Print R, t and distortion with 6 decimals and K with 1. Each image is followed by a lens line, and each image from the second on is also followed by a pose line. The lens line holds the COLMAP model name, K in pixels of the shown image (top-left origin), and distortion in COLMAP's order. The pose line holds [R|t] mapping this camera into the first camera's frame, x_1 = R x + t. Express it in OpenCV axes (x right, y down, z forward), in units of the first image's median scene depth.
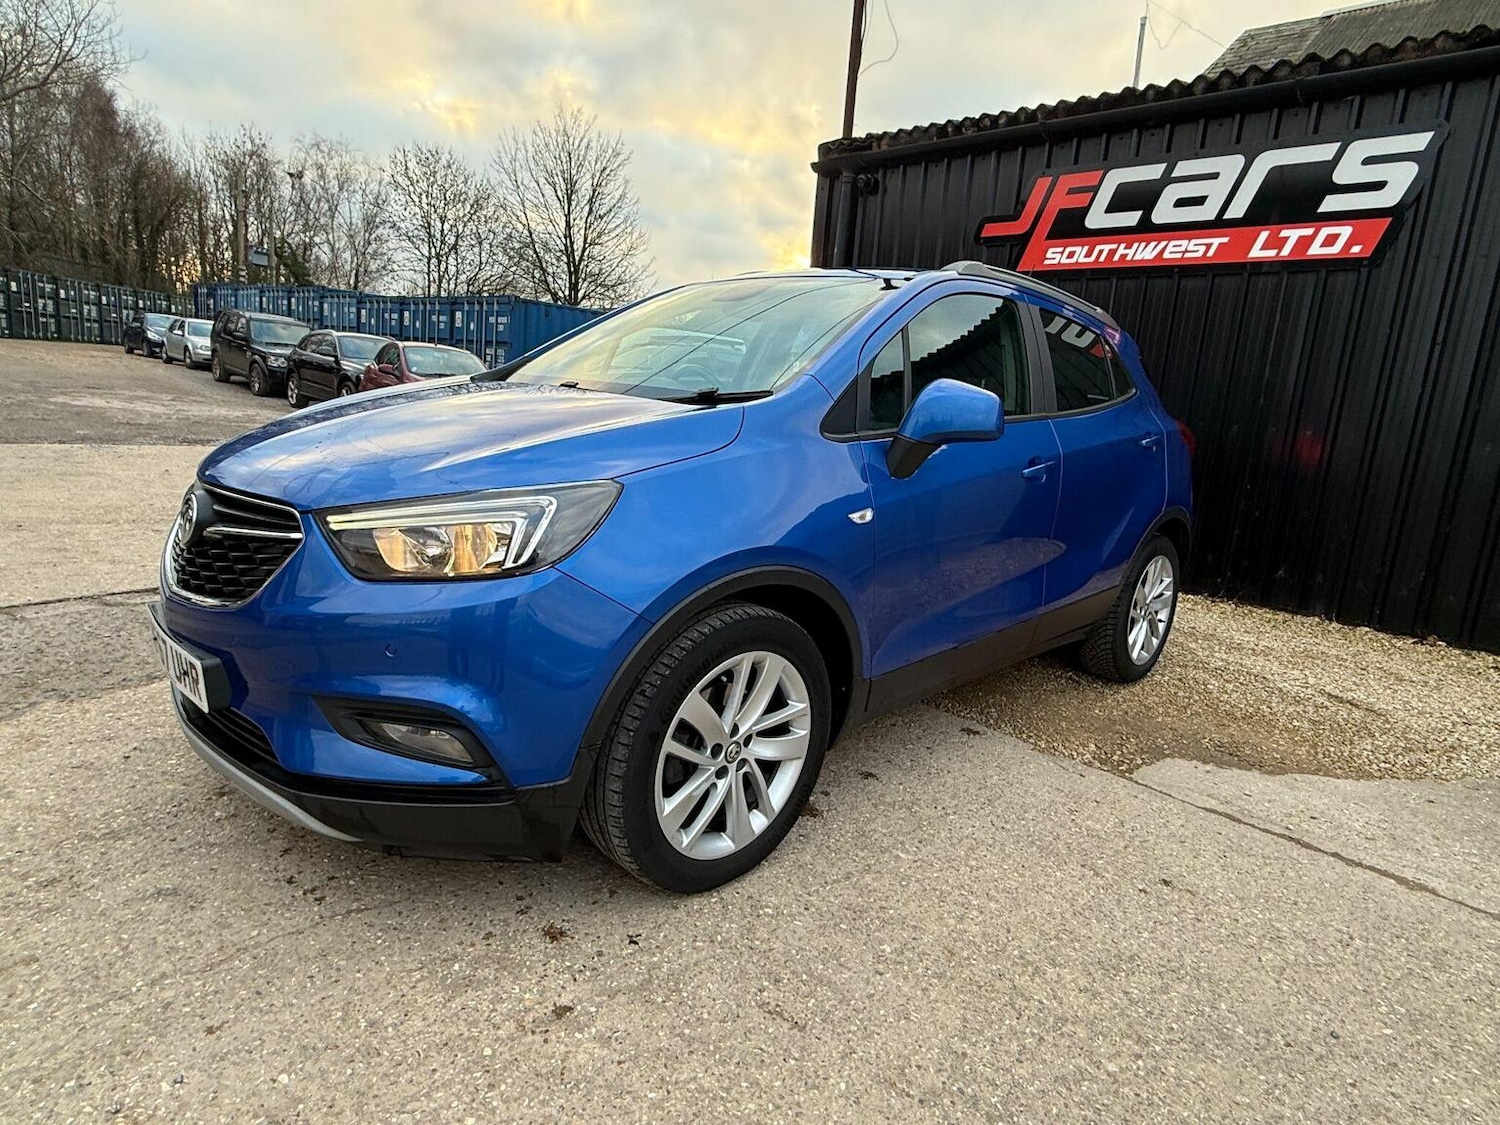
lens RADIAL K [[842.9, 0, 747.5], [0, 842.9, 558.3], [0, 0, 1]] dist [-0.000461, 0.001091]
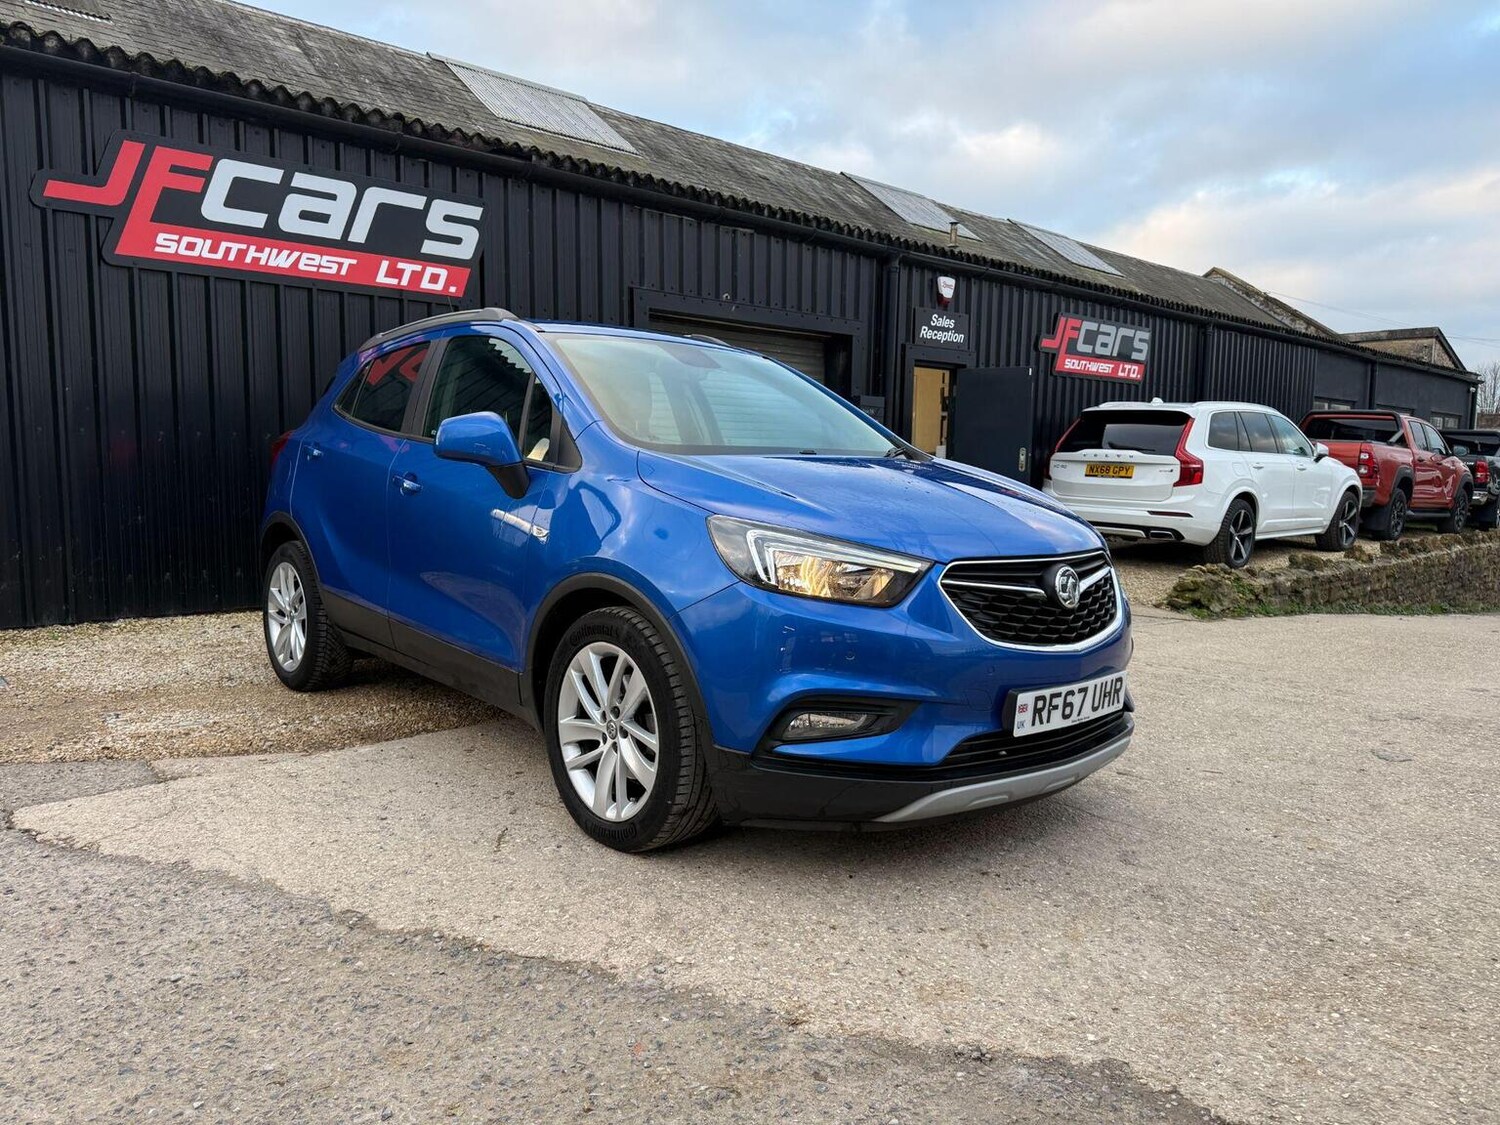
lens RADIAL K [[1064.4, 0, 748.5], [0, 1064.4, 570.3], [0, 0, 1]] dist [0.032100, -0.037027]
pose [[0.052682, -0.186311, 0.981077, -0.780747], [0.180537, 0.968030, 0.174139, -0.149791], [-0.982156, 0.167947, 0.084634, 0.470084]]
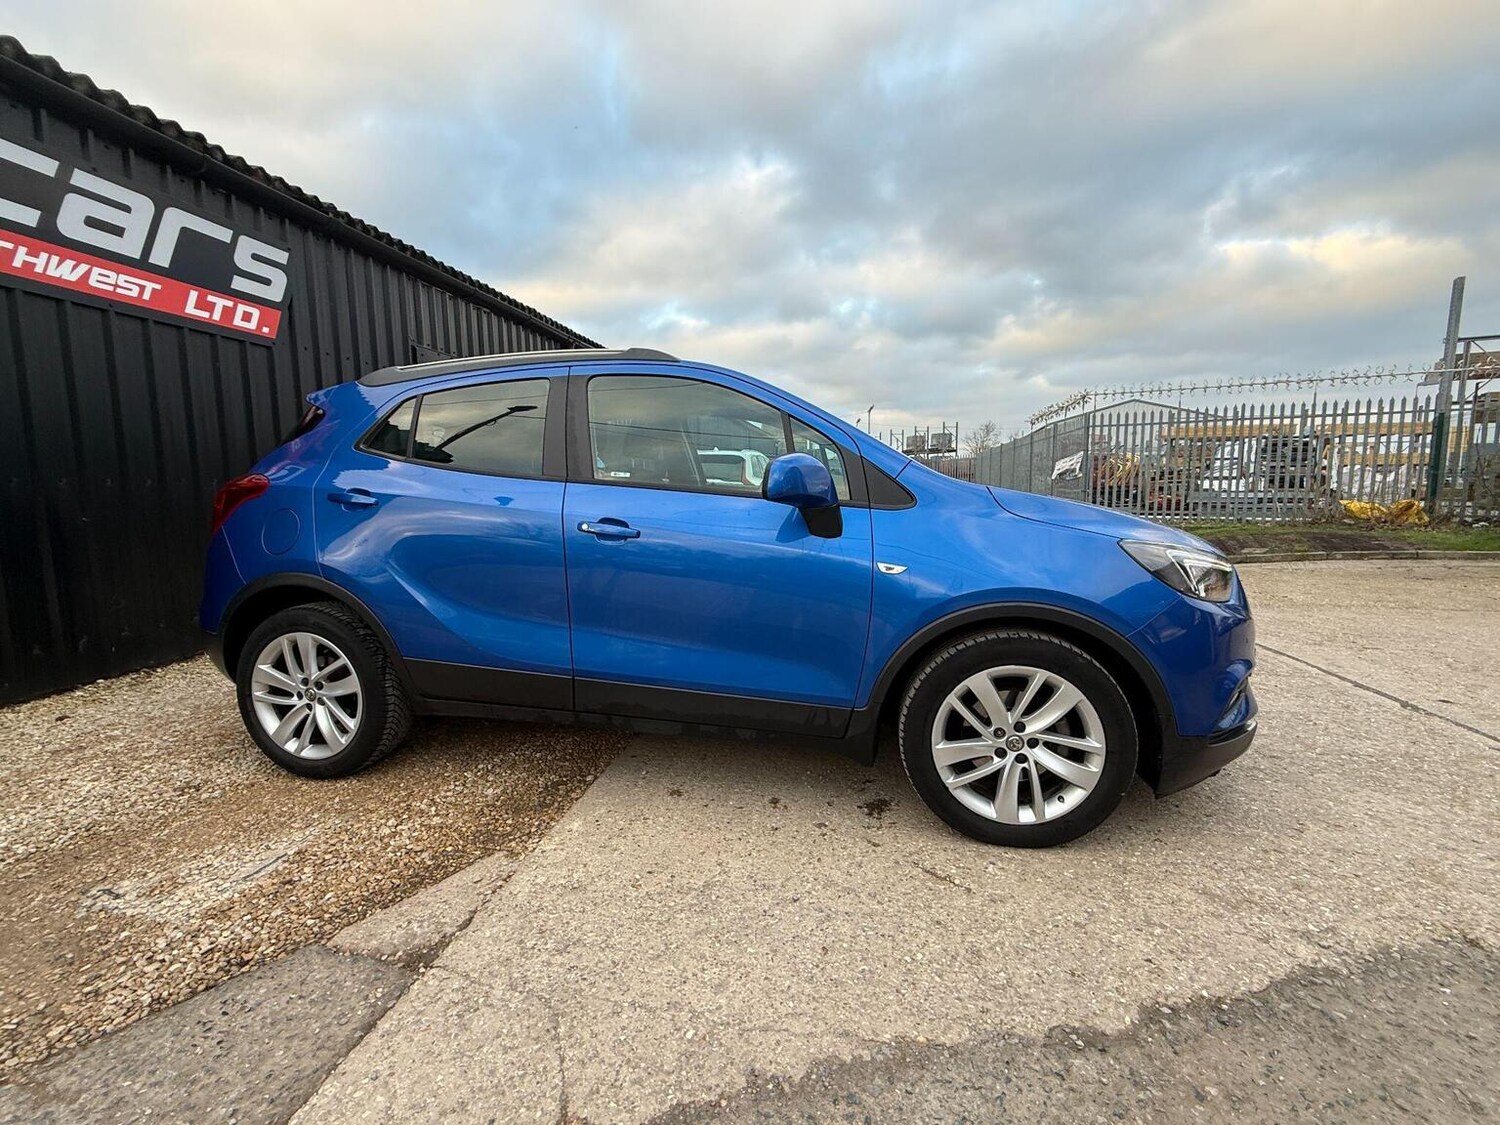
lens RADIAL K [[651.0, 0, 750.6], [0, 651.0, 559.5], [0, 0, 1]] dist [-0.001303, -0.000162]
pose [[-0.557616, -0.170624, 0.812374, -0.444803], [0.123569, 0.950682, 0.284491, -0.212356], [-0.820850, 0.259021, -0.509032, 0.903504]]
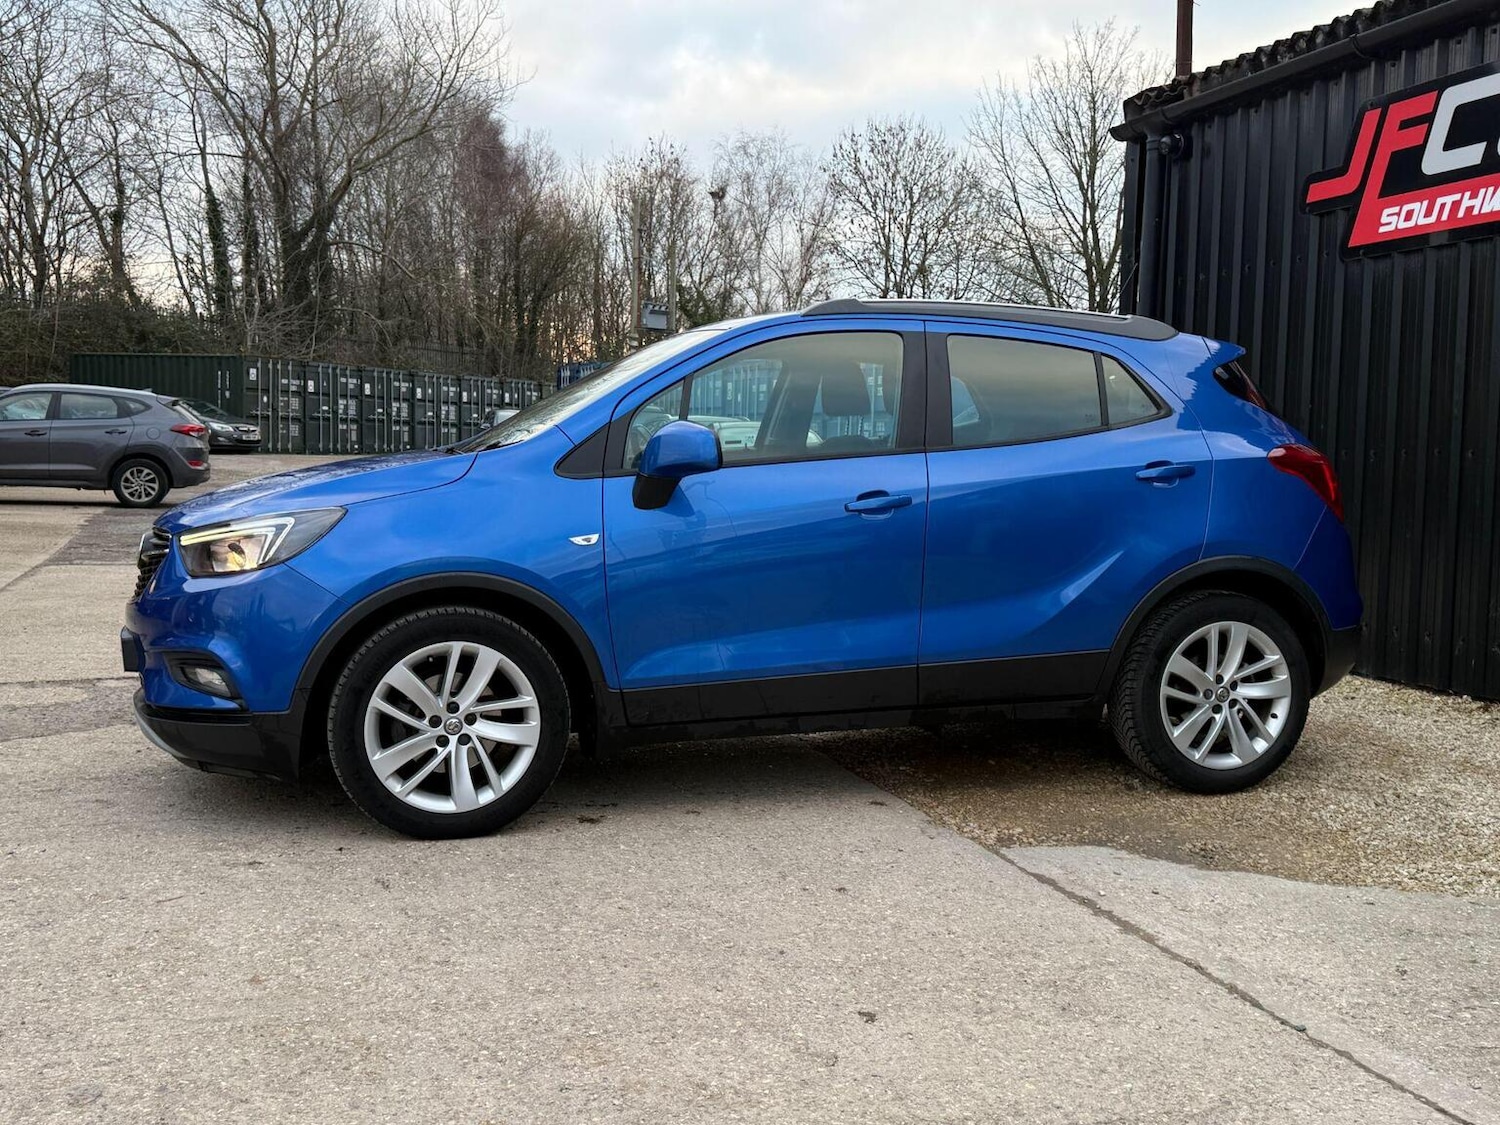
lens RADIAL K [[1525.0, 0, 738.5], [0, 1525.0, 549.8], [0, 0, 1]] dist [0.048781, 0.000000]
pose [[0.882571, -0.036441, -0.468765, 0.537503], [-0.036555, 0.988656, -0.145681, 0.108471], [0.468756, 0.145709, 0.871227, -0.301415]]
